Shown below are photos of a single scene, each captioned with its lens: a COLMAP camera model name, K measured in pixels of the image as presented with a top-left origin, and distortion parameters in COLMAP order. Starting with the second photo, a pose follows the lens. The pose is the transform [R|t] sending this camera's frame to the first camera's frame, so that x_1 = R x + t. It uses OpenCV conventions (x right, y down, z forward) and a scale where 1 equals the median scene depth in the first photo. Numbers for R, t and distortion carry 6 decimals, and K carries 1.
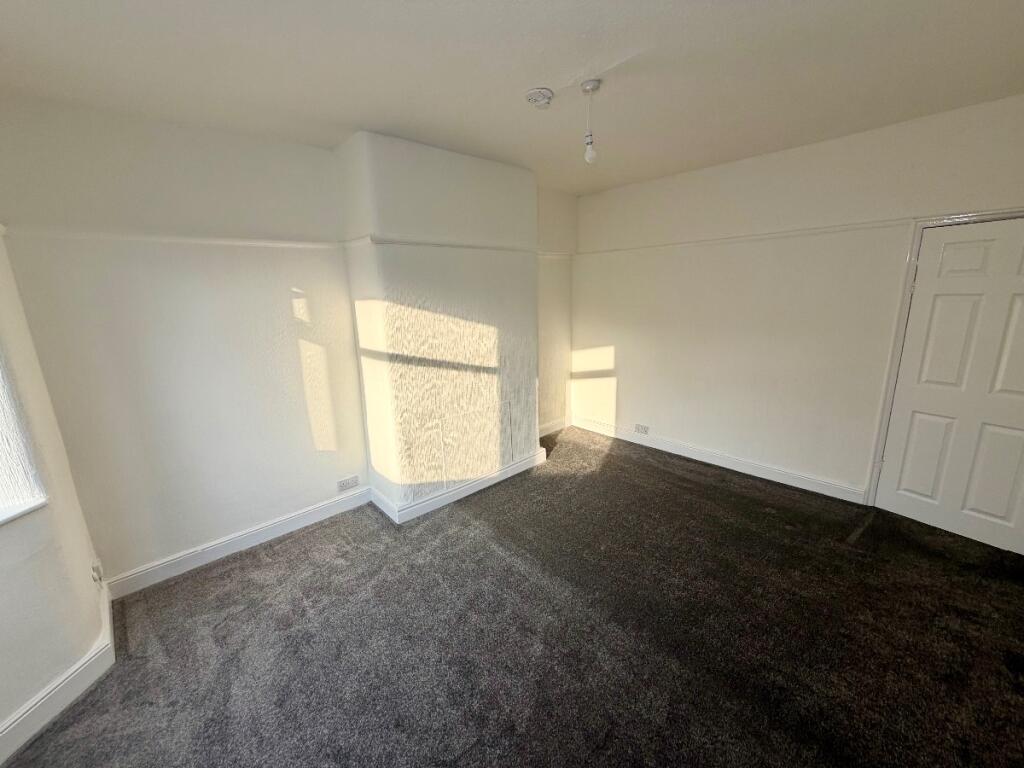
lens RADIAL K [[404.9, 0, 513.7], [0, 404.9, 382.7], [0, 0, 1]] dist [-0.003278, -0.000325]
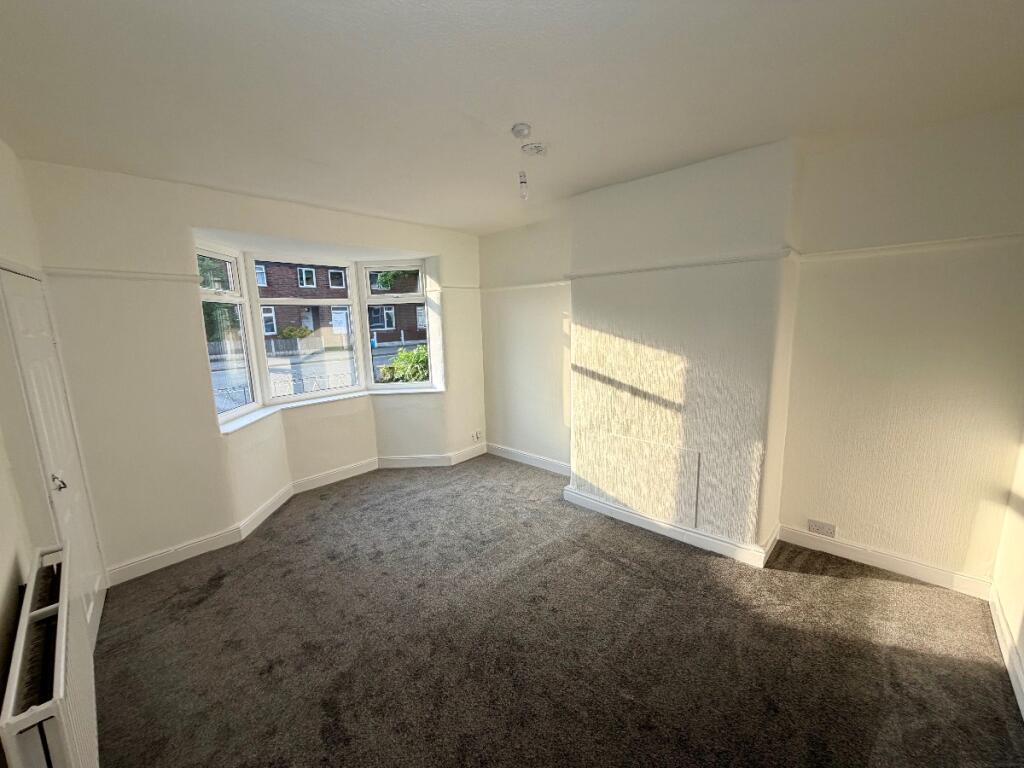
lens RADIAL K [[404.9, 0, 513.3], [0, 404.9, 384.1], [0, 0, 1]] dist [-0.003278, -0.000325]
pose [[0.070680, 0.182117, -0.980733, 0.794136], [-0.201195, 0.965588, 0.164805, -0.155445], [0.976998, 0.185670, 0.104889, 0.592406]]
